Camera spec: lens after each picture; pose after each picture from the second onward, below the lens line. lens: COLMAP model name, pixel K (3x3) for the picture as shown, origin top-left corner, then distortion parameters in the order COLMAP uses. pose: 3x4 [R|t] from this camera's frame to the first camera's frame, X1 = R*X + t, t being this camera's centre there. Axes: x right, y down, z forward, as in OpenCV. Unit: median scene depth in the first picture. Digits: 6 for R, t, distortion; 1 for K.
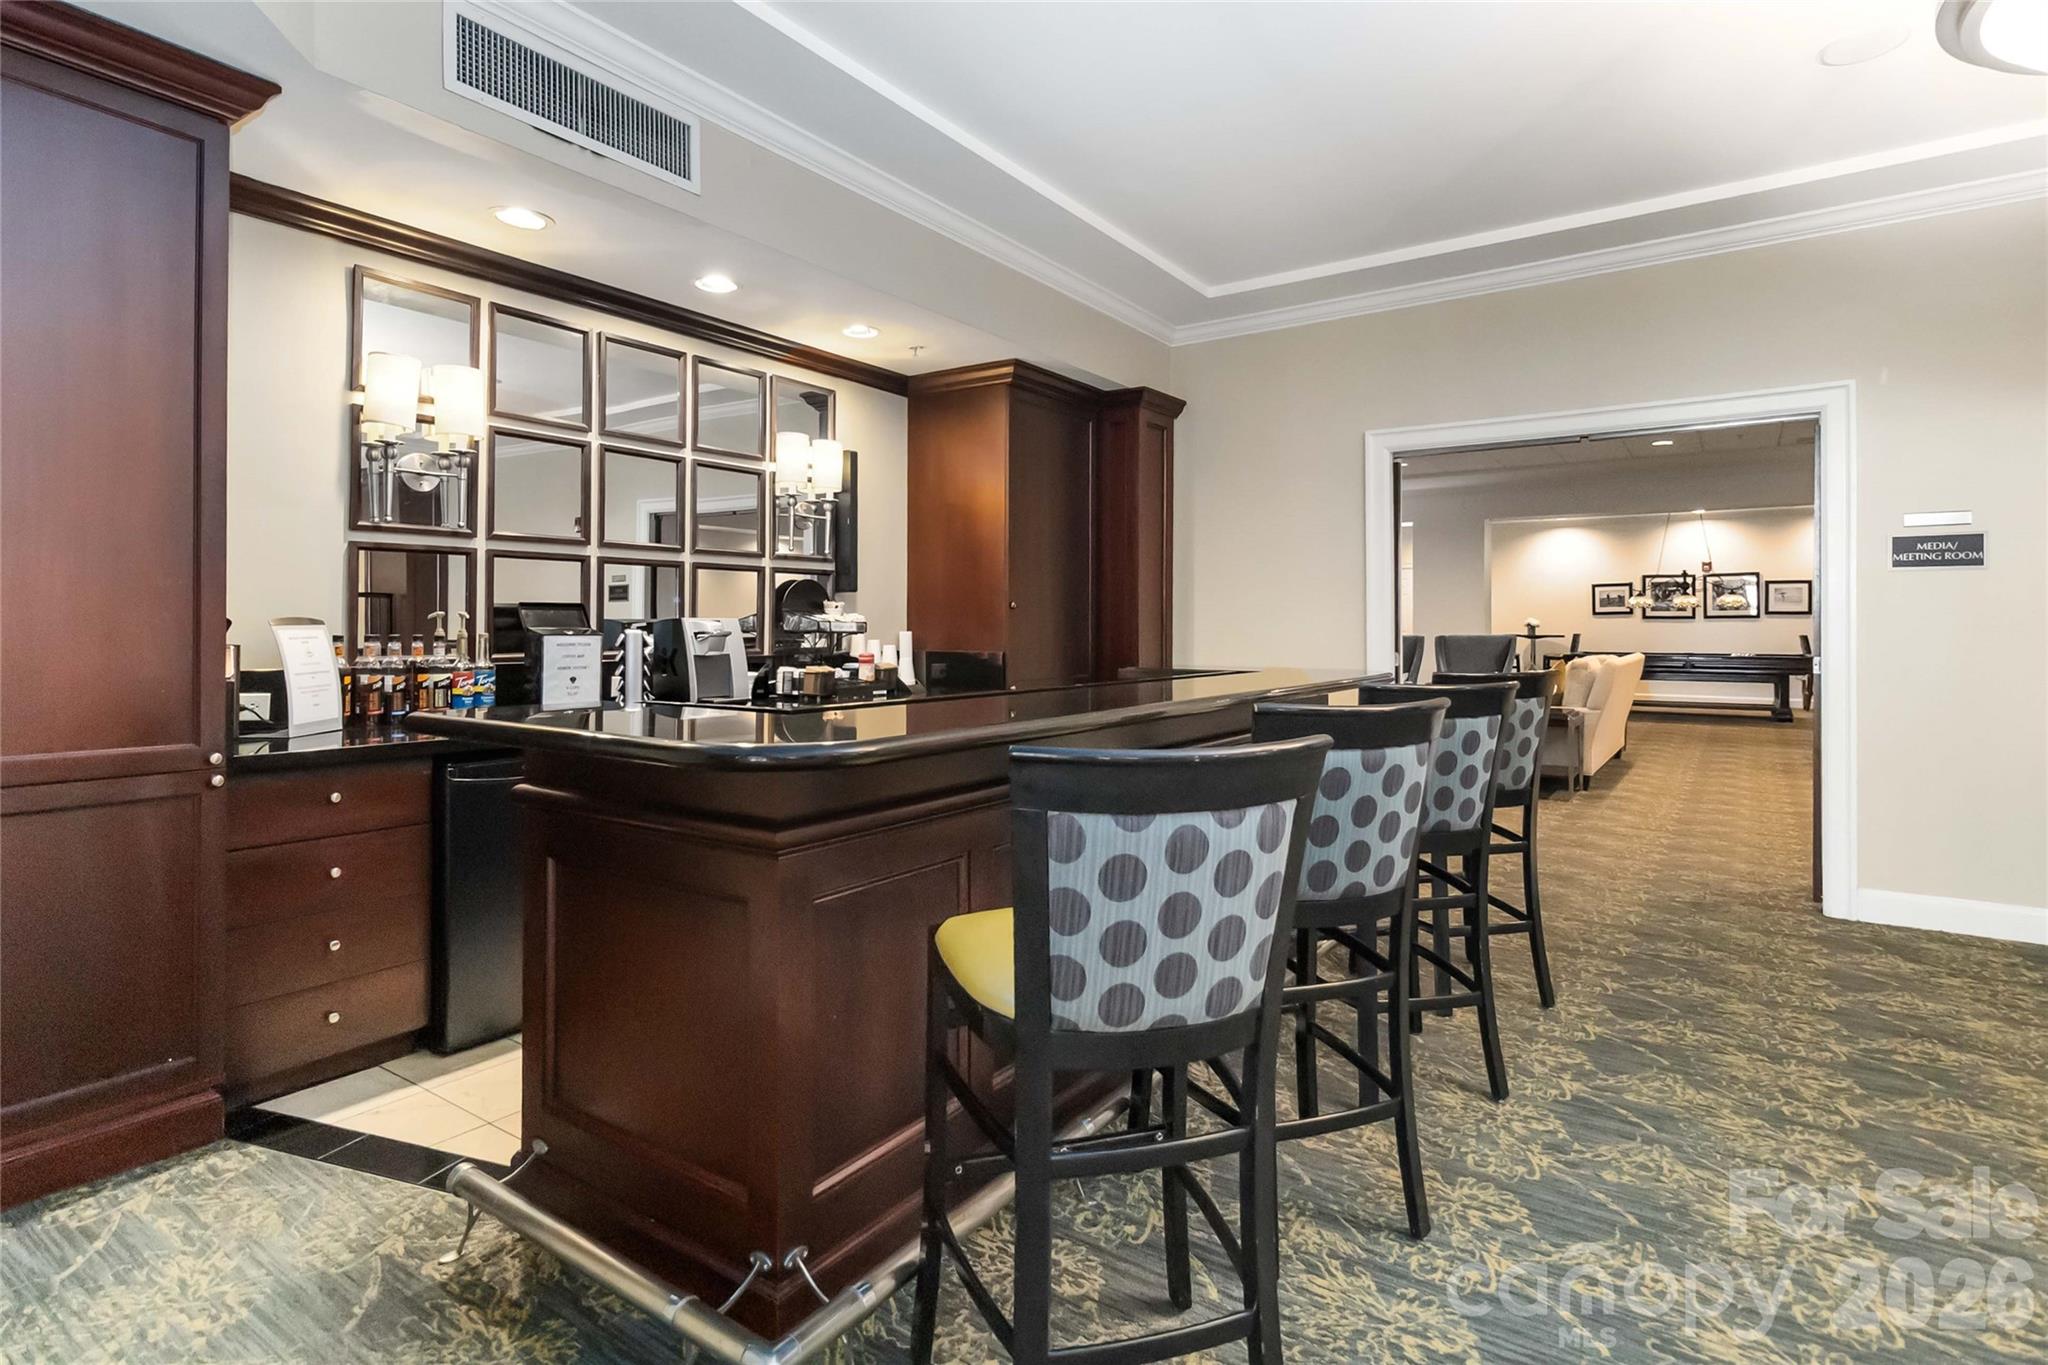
lens RADIAL K [[944.6, 0, 1030.2], [0, 944.6, 641.6], [0, 0, 1]] dist [0.004327, 0.000181]
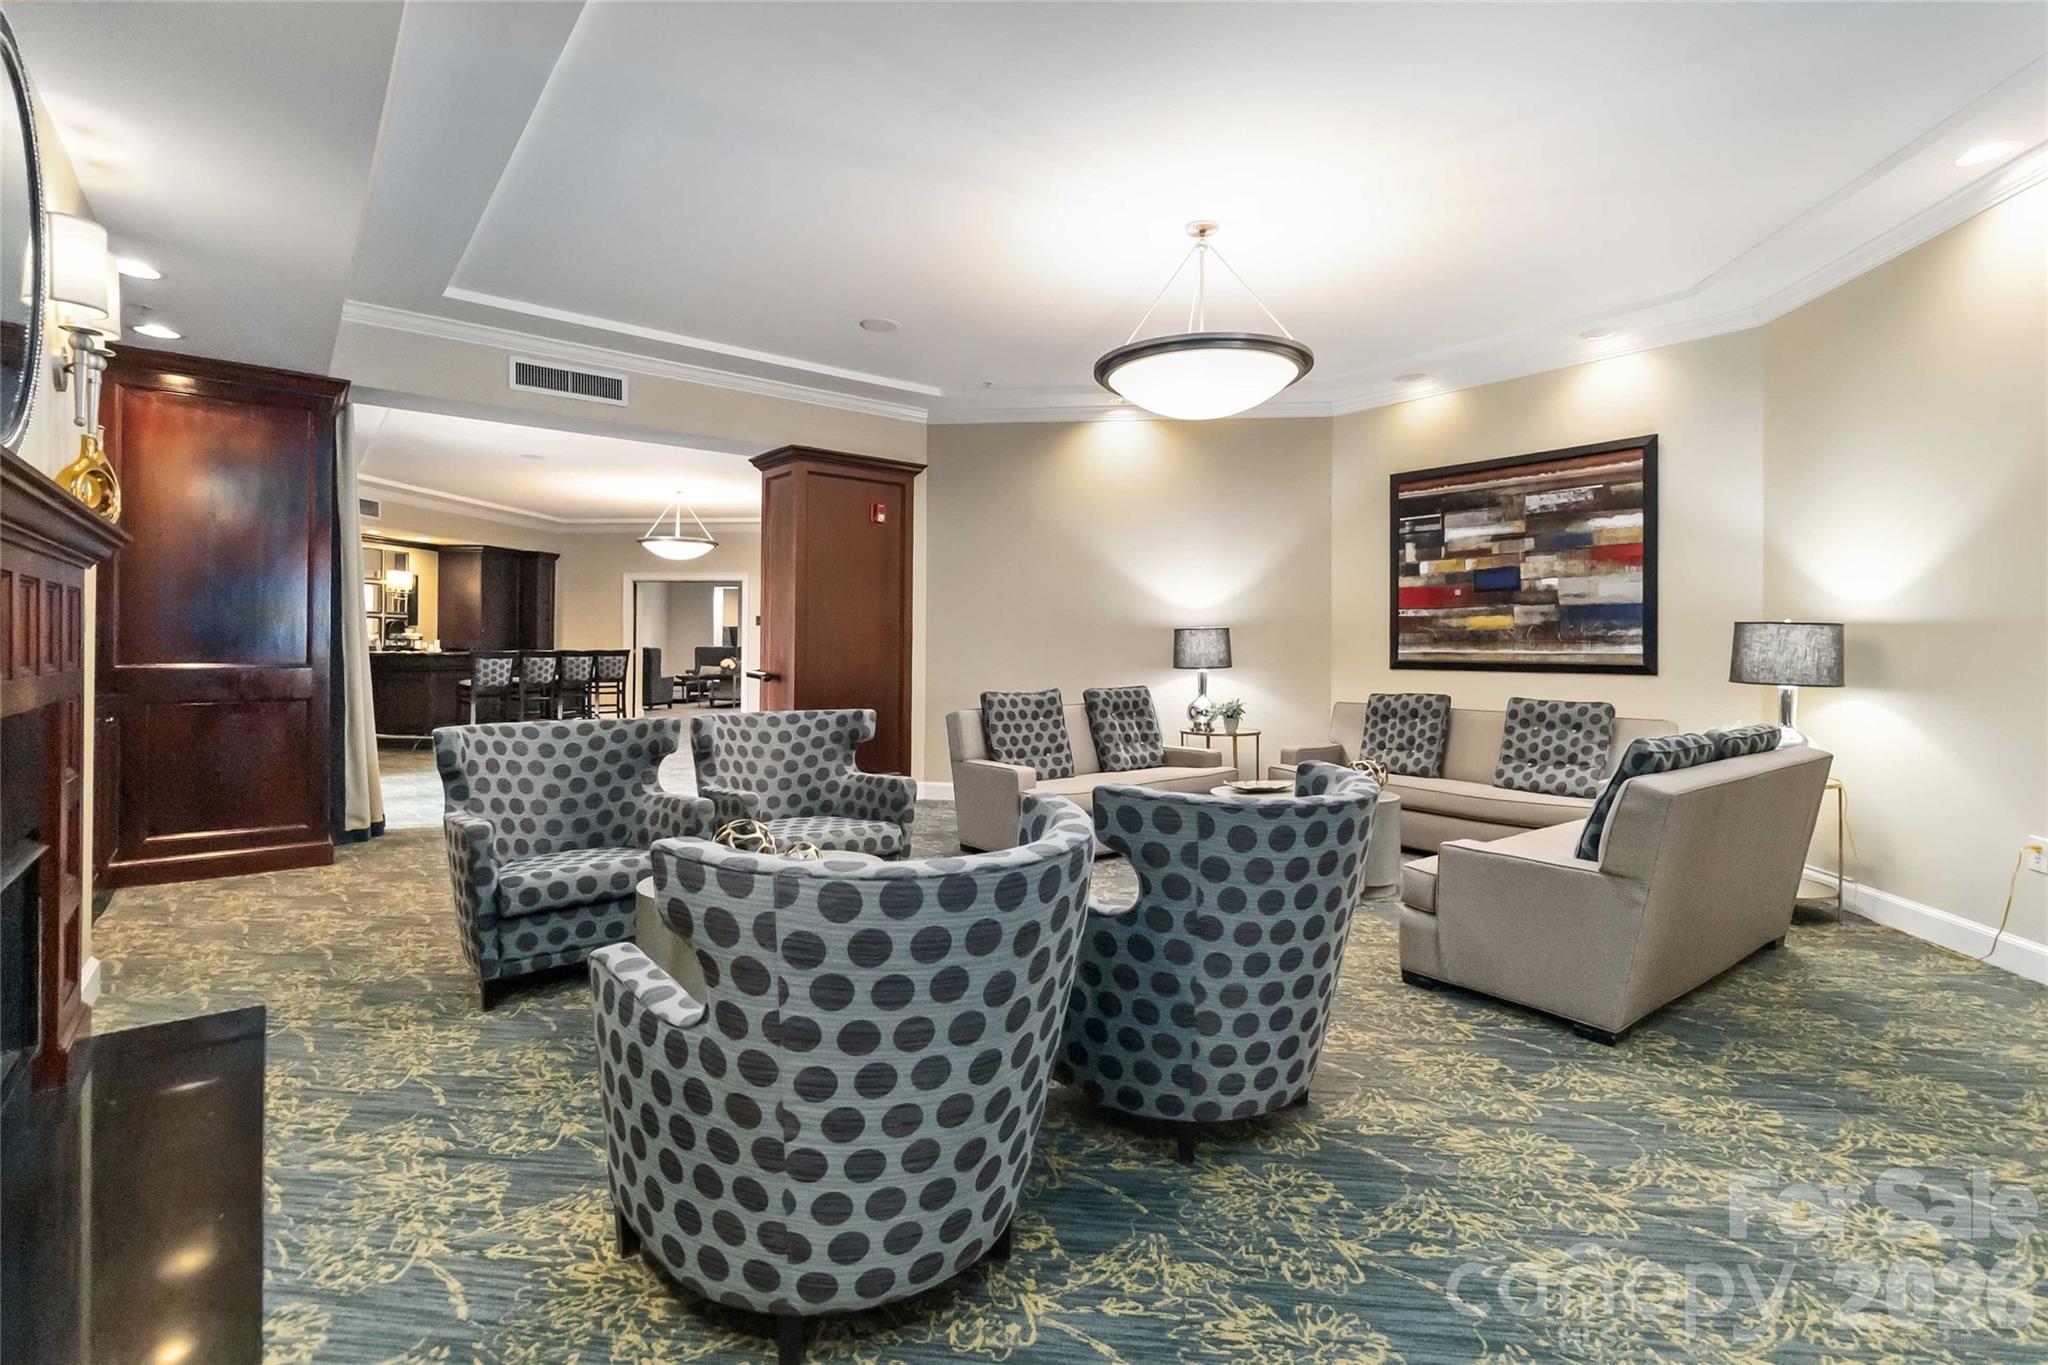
lens RADIAL K [[944.6, 0, 1030.2], [0, 944.6, 641.6], [0, 0, 1]] dist [0.004327, 0.000181]
pose [[0.889717, -0.000942, 0.456511, 0.152236], [0.007495, 0.999893, -0.012543, 0.045317], [-0.456450, 0.014581, 0.889629, -2.345306]]
